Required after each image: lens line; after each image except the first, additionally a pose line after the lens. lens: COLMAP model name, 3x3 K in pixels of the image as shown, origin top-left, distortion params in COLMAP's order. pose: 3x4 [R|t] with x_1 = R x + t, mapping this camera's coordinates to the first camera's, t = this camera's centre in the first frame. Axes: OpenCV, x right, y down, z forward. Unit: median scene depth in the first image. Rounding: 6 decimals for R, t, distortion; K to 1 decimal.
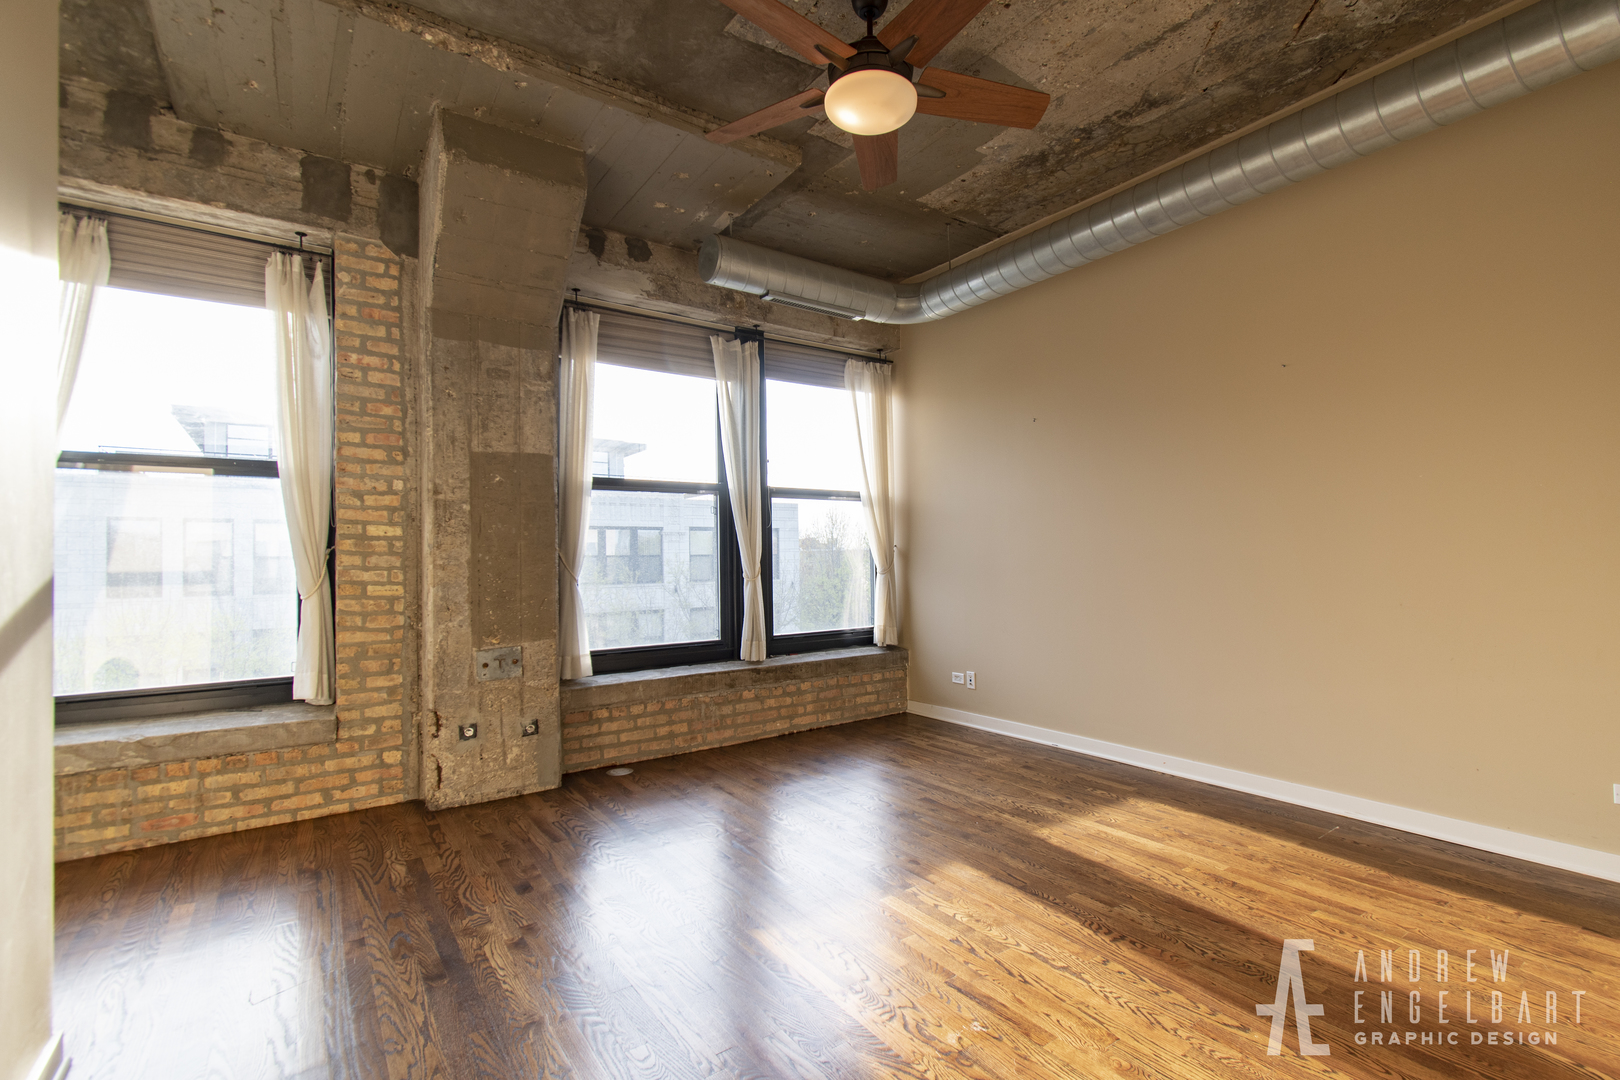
lens RADIAL K [[723.6, 0, 813.0], [0, 723.6, 543.6], [0, 0, 1]] dist [0.004156, 0.000175]
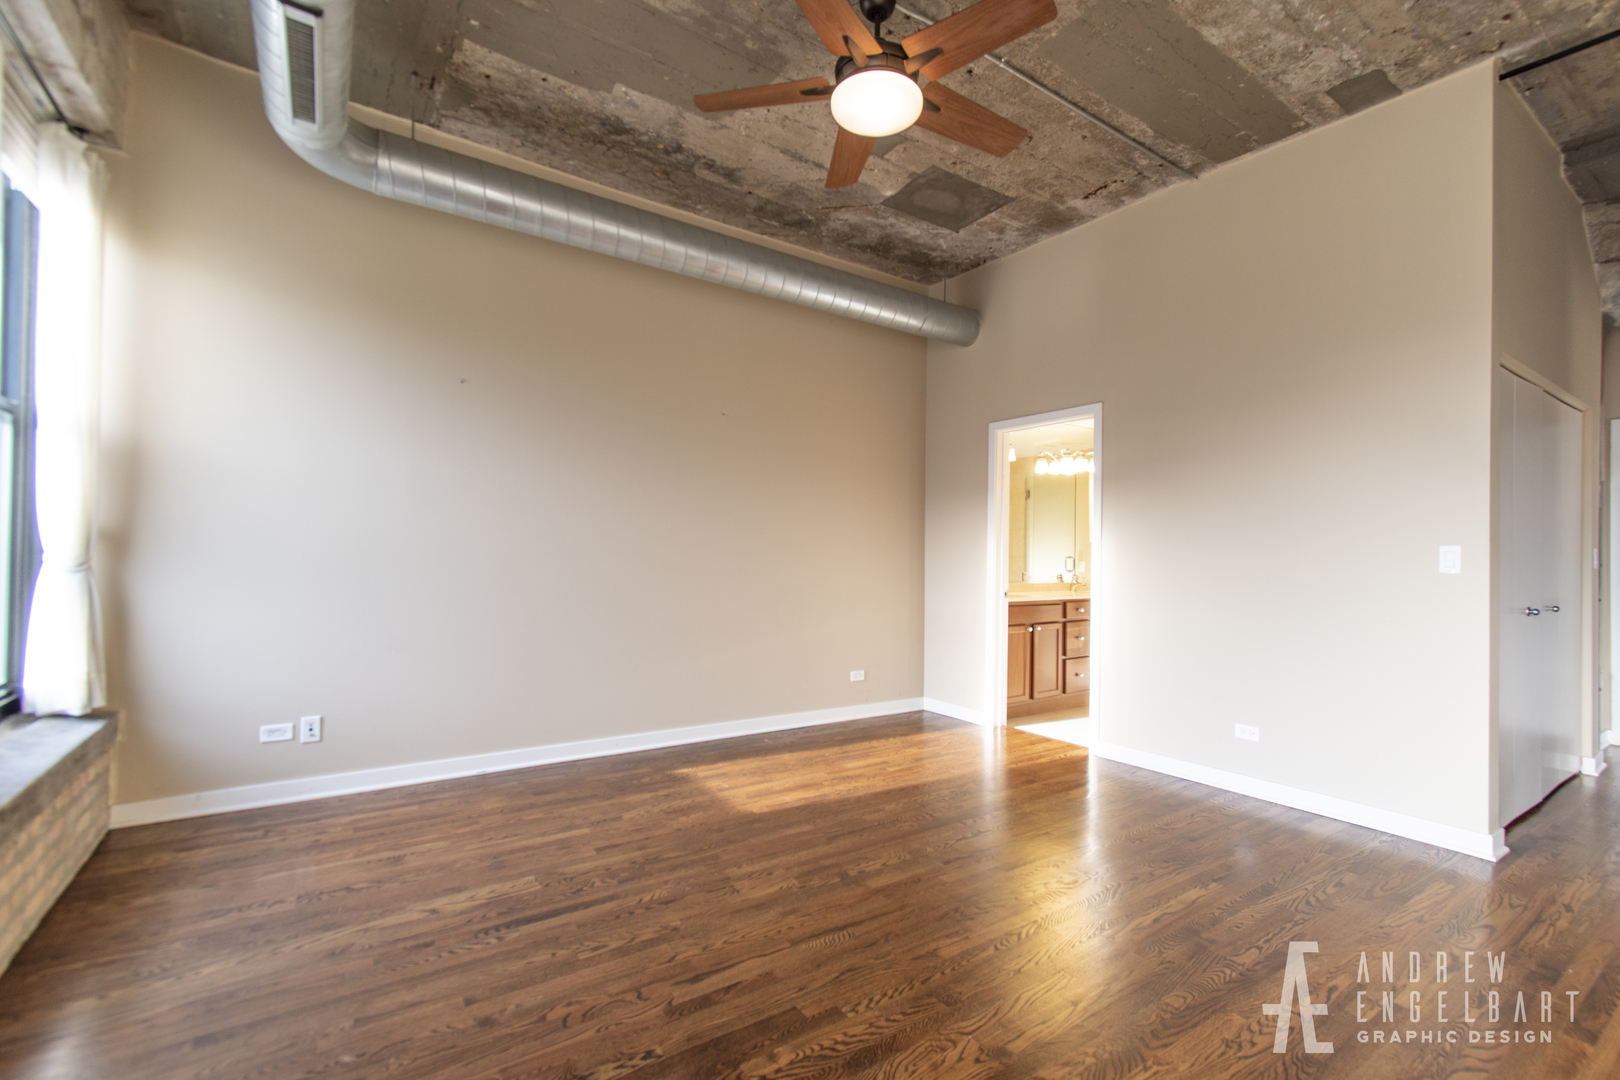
lens RADIAL K [[723.6, 0, 822.3], [0, 723.6, 550.5], [0, 0, 1]] dist [0.004156, 0.000175]
pose [[0.009060, 0.027675, 0.999576, -0.722482], [-0.035727, 0.998988, -0.027334, 0.038038], [-0.999321, -0.035465, 0.010039, 0.834069]]
